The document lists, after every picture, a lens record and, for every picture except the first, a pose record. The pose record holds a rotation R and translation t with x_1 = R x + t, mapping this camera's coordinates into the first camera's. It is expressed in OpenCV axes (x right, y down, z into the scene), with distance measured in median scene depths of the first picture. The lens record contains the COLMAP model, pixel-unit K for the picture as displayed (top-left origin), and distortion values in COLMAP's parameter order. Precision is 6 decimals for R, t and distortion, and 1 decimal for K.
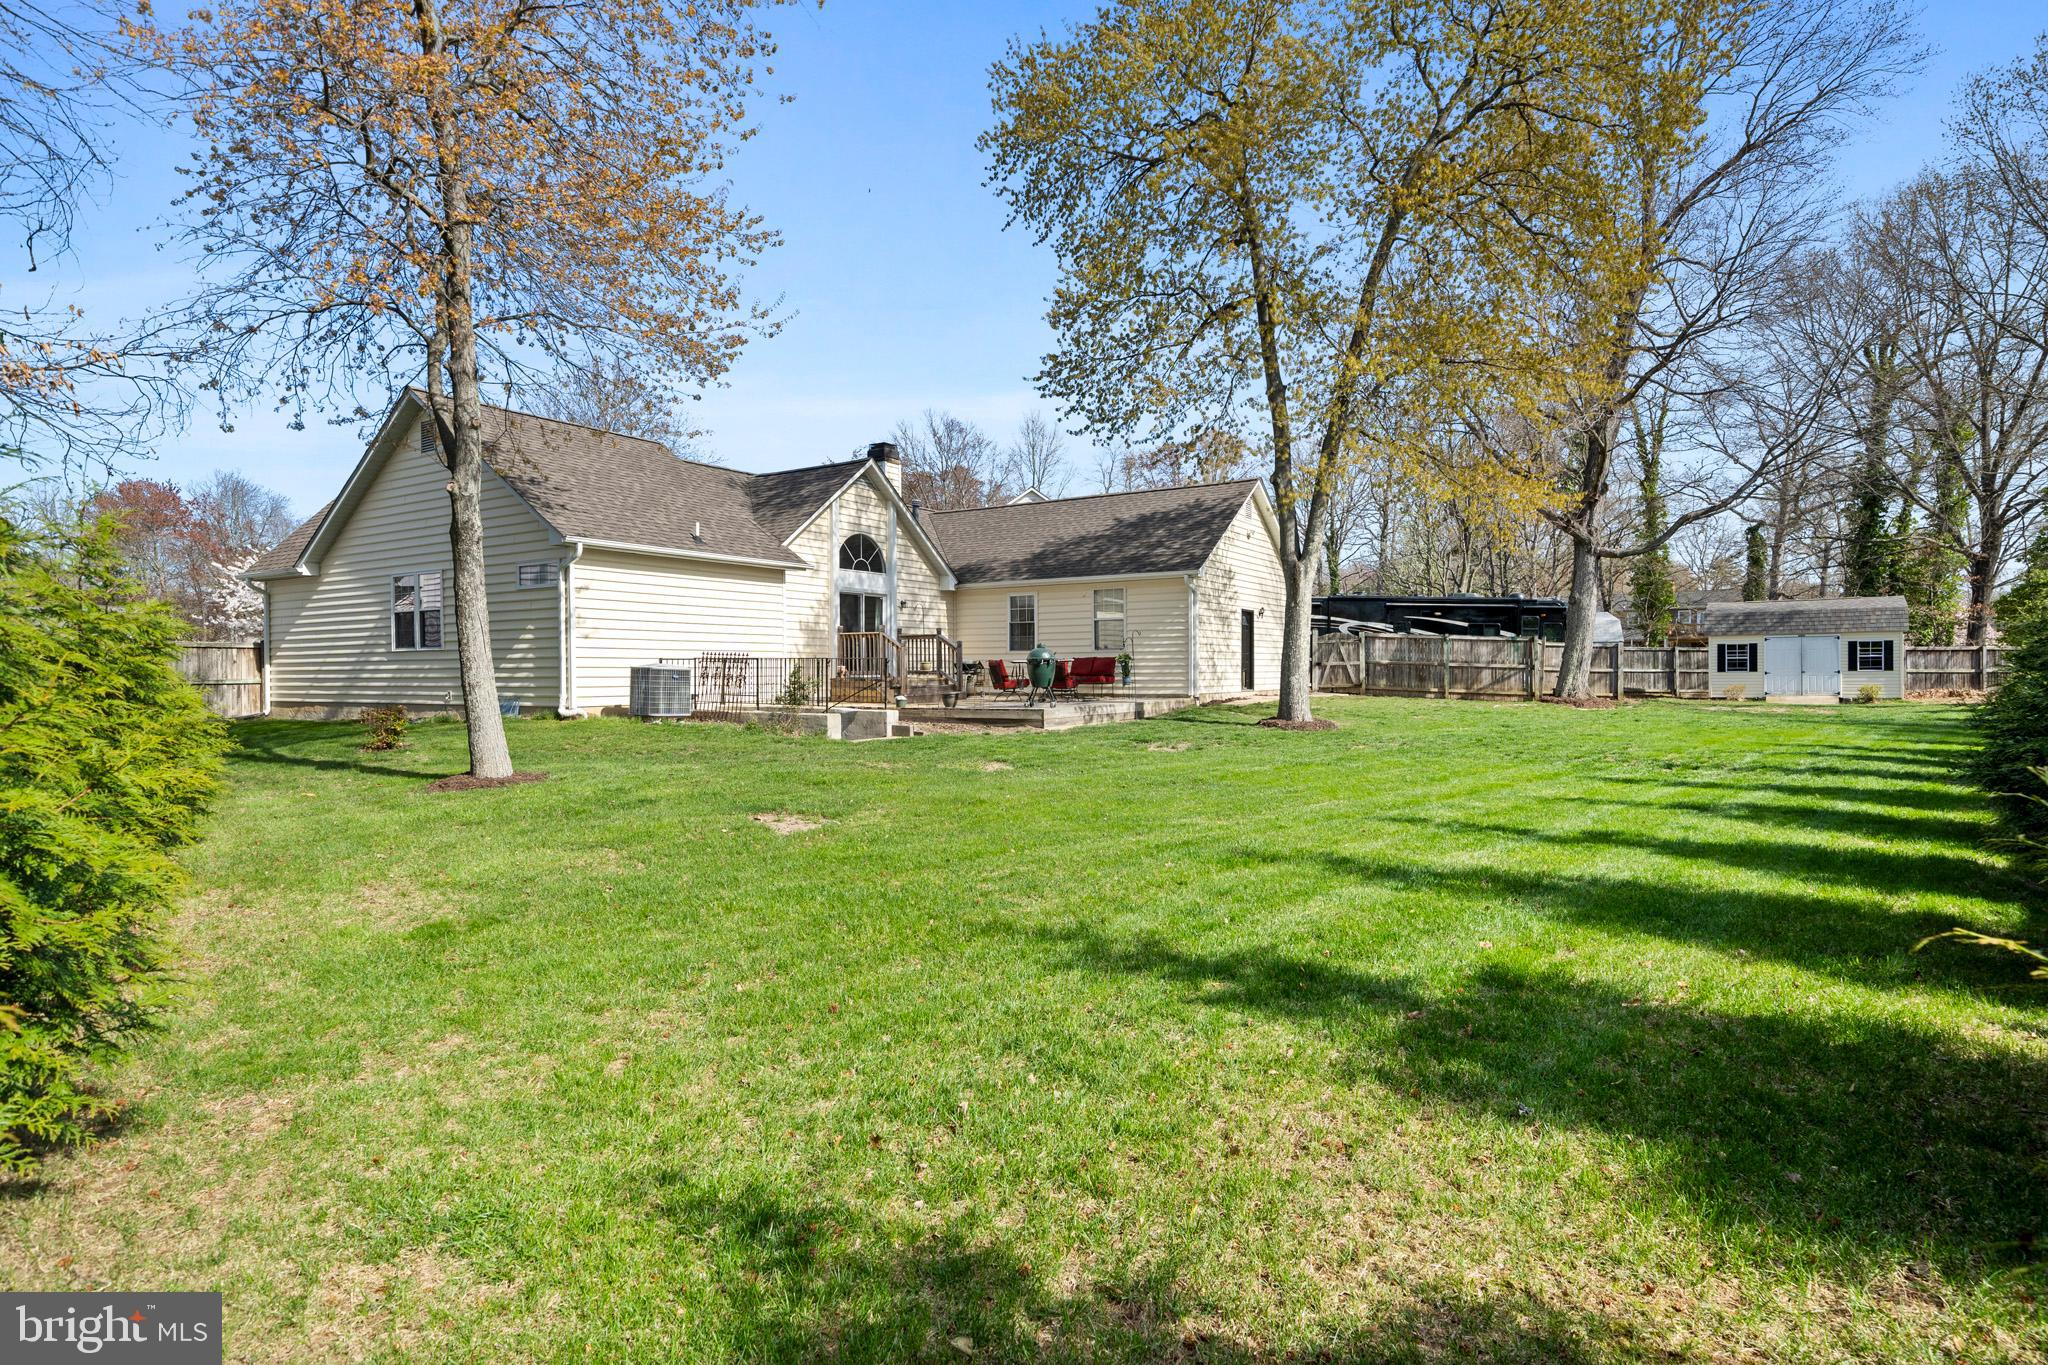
lens RADIAL K [[1086.2, 0, 1024.0], [0, 1086.2, 682.5], [0, 0, 1]] dist [-0.002228, 0.000129]
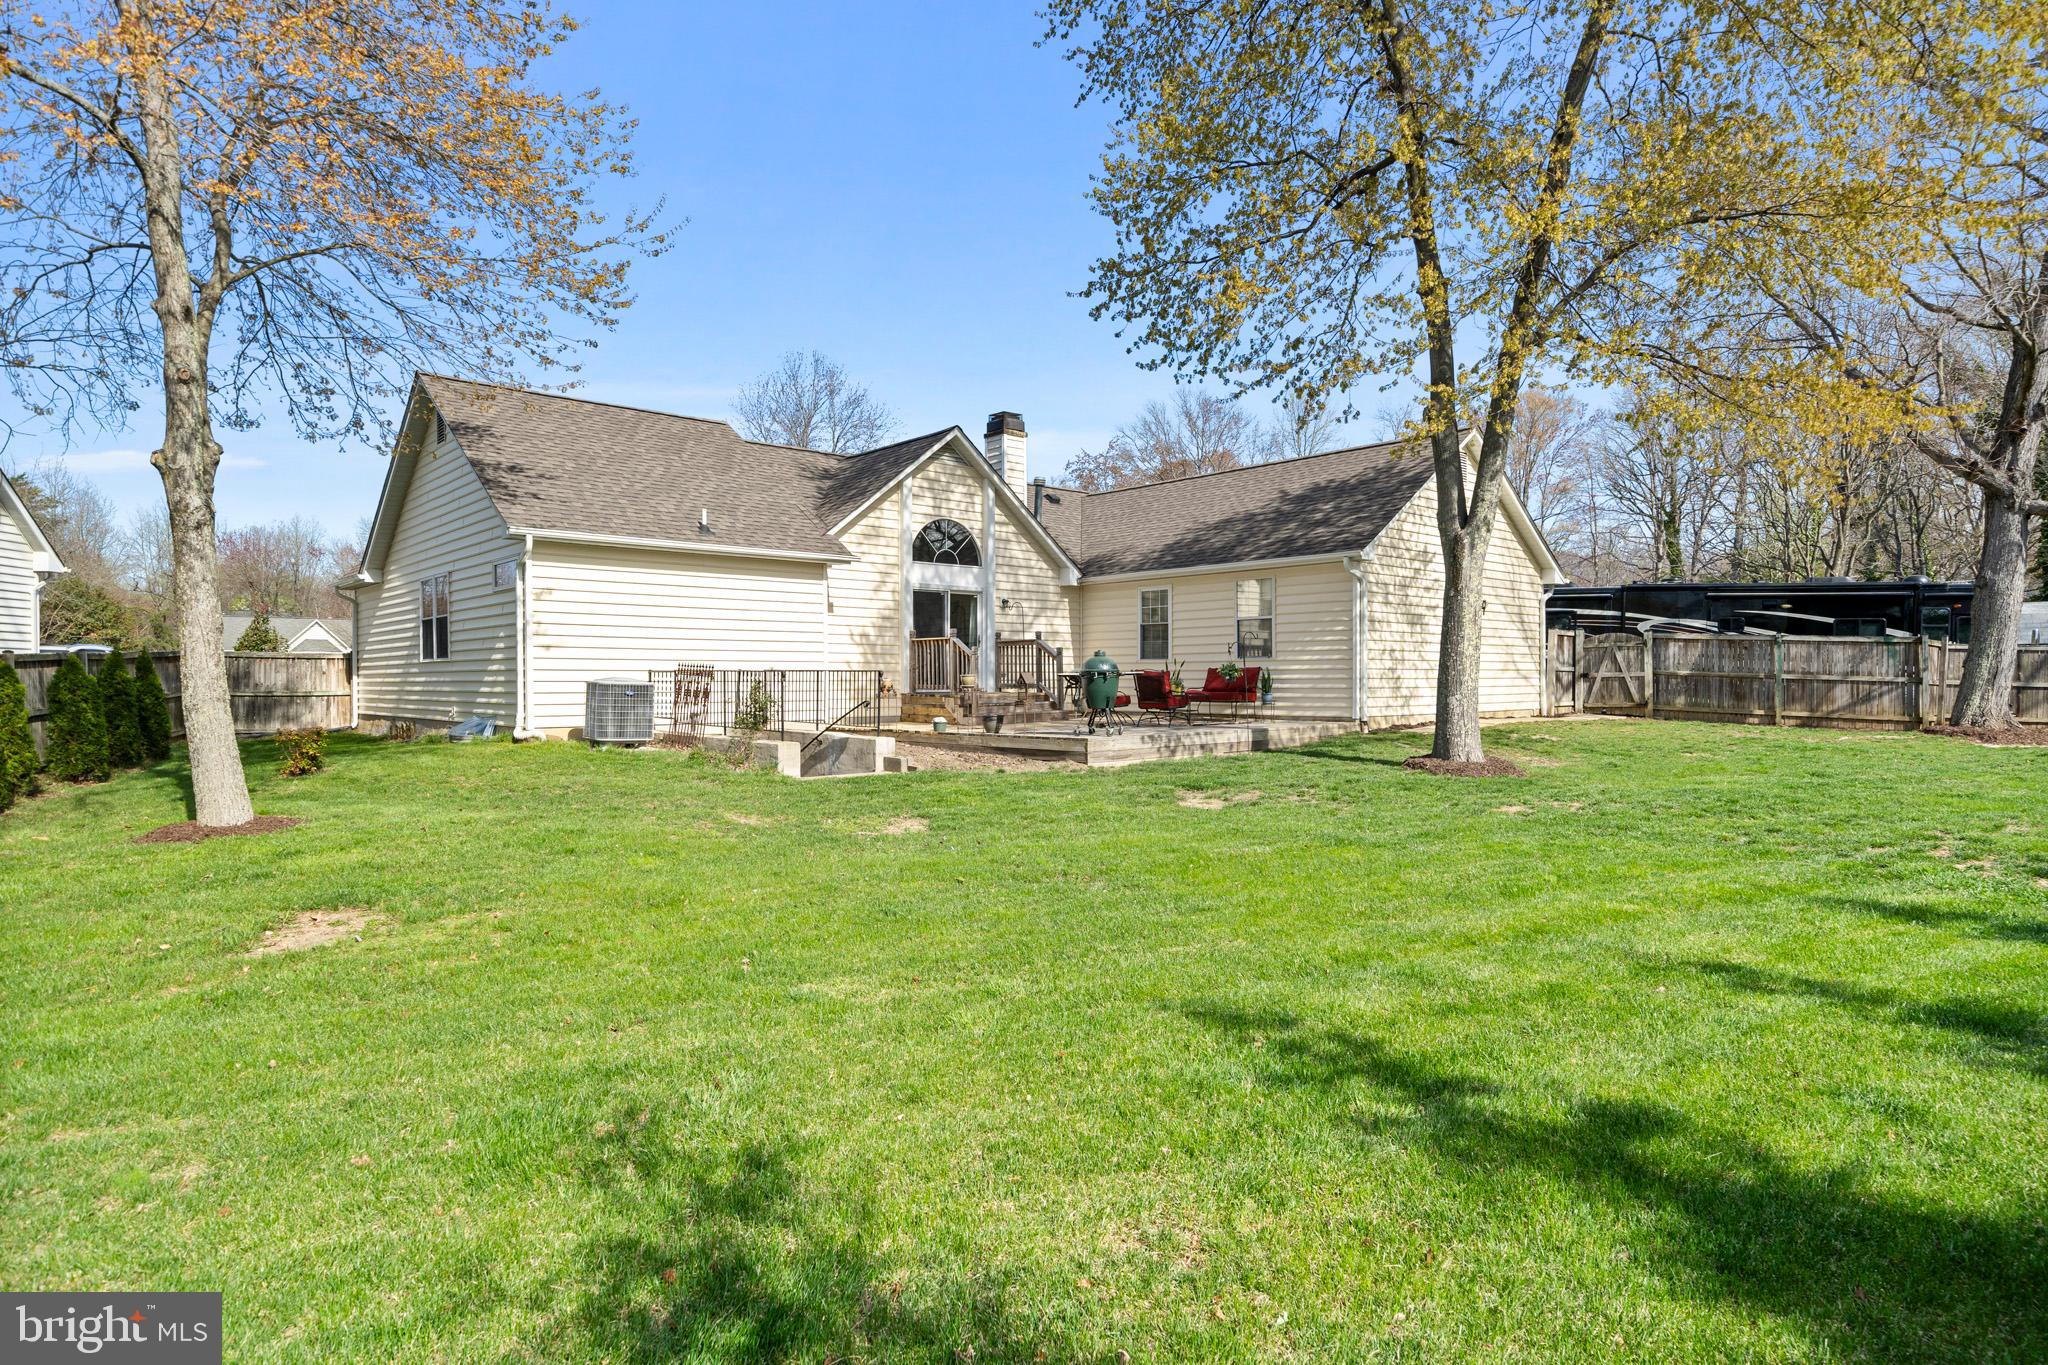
lens RADIAL K [[1134.7, 0, 1024.0], [0, 1134.7, 682.5], [0, 0, 1]] dist [0.000592, -0.001523]
pose [[0.960692, 0.003068, -0.277598, 0.148406], [-0.005010, 0.999968, -0.006286, -0.006886], [0.277570, 0.007429, 0.960677, 0.184366]]
